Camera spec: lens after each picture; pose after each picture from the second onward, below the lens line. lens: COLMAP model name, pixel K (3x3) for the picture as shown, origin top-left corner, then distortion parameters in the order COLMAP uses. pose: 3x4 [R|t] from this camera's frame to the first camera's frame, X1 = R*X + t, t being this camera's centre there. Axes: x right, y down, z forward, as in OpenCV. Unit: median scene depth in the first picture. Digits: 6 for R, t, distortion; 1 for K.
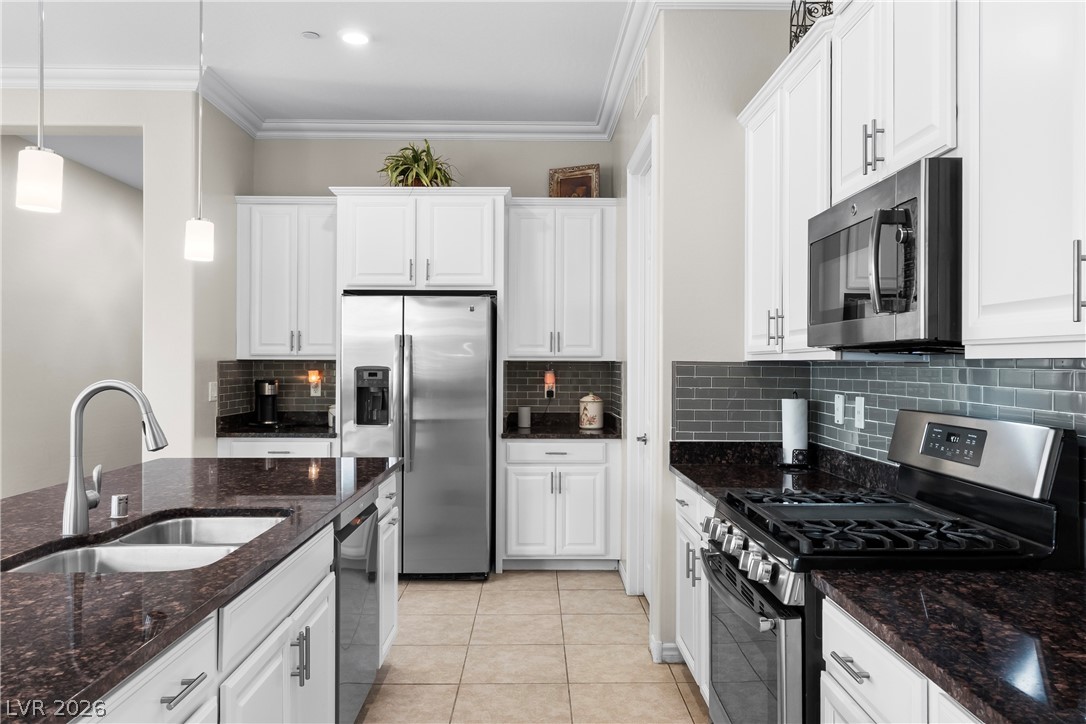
lens RADIAL K [[791.4, 0, 545.9], [0, 791.4, 355.0], [0, 0, 1]] dist [-0.034192, -0.010835]
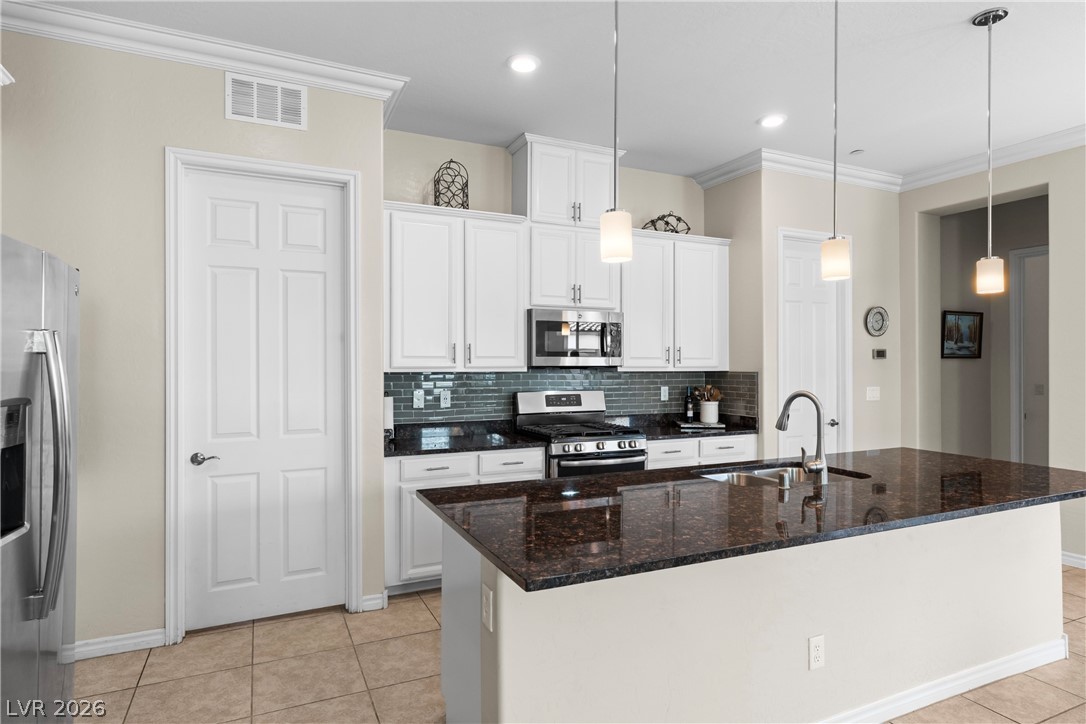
lens RADIAL K [[603.9, 0, 537.2], [0, 603.9, 362.7], [0, 0, 1]] dist [-0.007695, -0.000306]
pose [[-0.407994, -0.007713, 0.912952, -0.638674], [-0.012984, 0.999912, 0.002645, -0.012963], [-0.912892, -0.010774, -0.408059, 0.872936]]
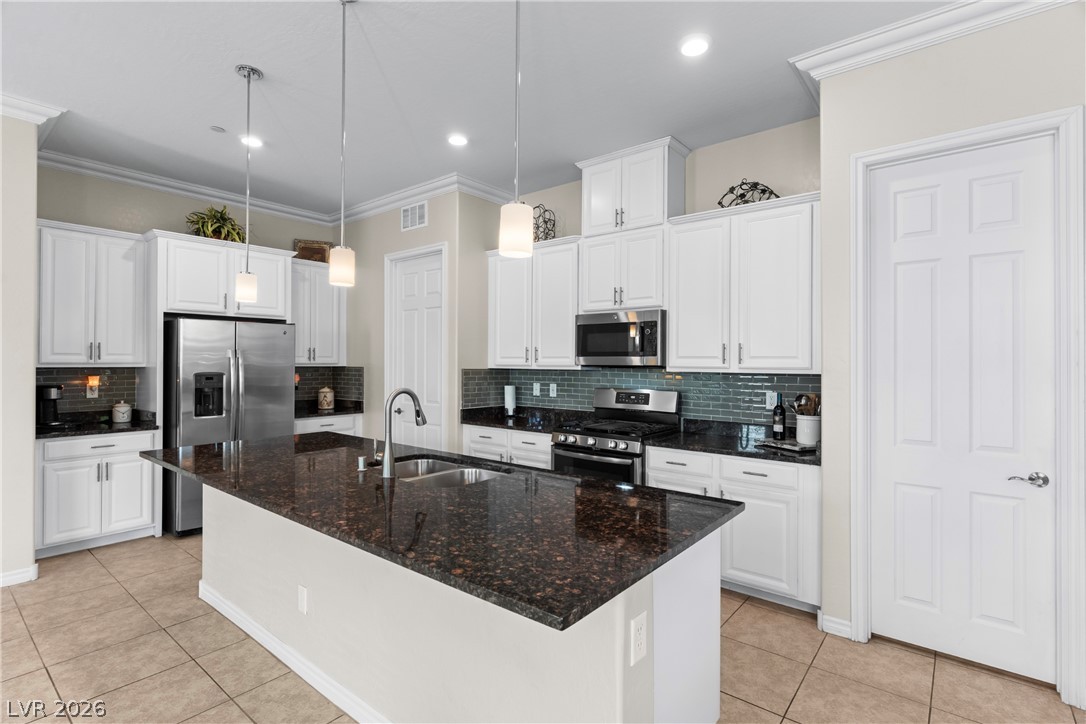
lens RADIAL K [[531.6, 0, 539.1], [0, 531.6, 355.8], [0, 0, 1]] dist [0.005759, -0.001804]
pose [[0.649900, 0.008519, 0.759972, -0.545570], [-0.010274, 0.999944, -0.002423, -0.017459], [-0.759950, -0.006233, 0.649952, -0.017317]]
